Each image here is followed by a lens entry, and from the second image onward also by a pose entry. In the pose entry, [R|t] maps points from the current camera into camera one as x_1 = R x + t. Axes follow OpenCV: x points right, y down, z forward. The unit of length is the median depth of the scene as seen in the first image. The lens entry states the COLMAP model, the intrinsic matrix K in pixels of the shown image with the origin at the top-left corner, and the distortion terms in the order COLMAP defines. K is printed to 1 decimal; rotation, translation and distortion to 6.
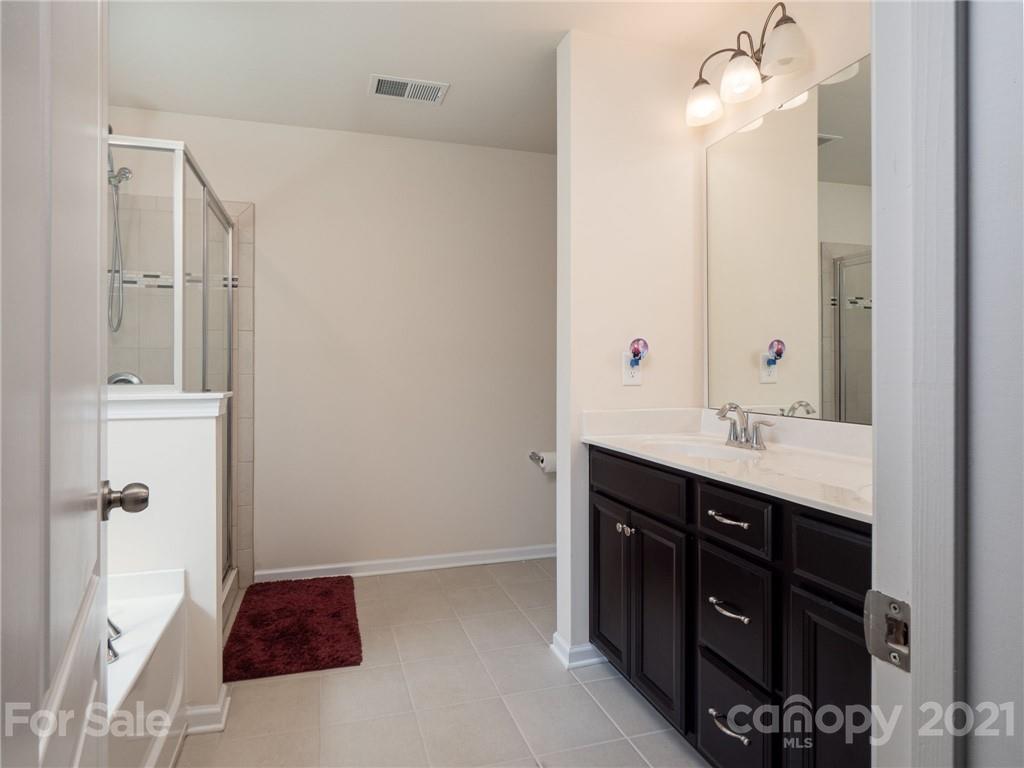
lens RADIAL K [[589.1, 0, 527.7], [0, 589.1, 379.6], [0, 0, 1]] dist [0.001108, -0.000247]
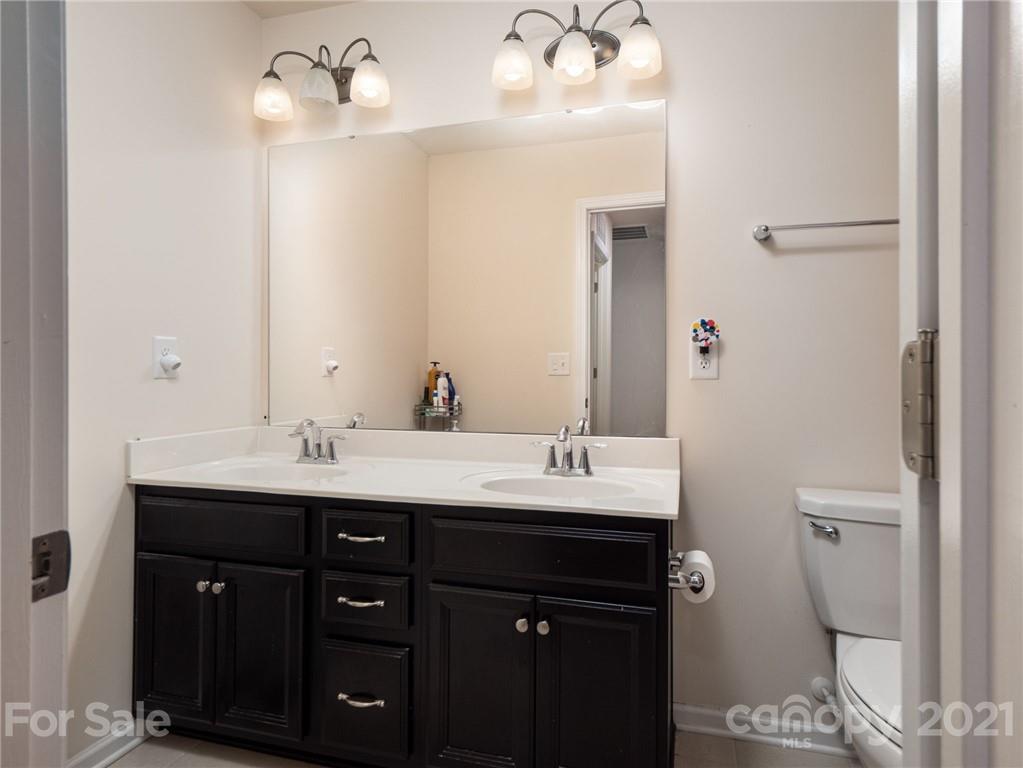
lens RADIAL K [[476.1, 0, 511.8], [0, 476.1, 396.7], [0, 0, 1]] dist [-0.046322, -0.000135]
pose [[0.531050, -0.009957, 0.847282, -0.129790], [0.008386, 0.999944, 0.006495, 0.001690], [-0.847299, 0.003656, 0.531103, 0.311708]]
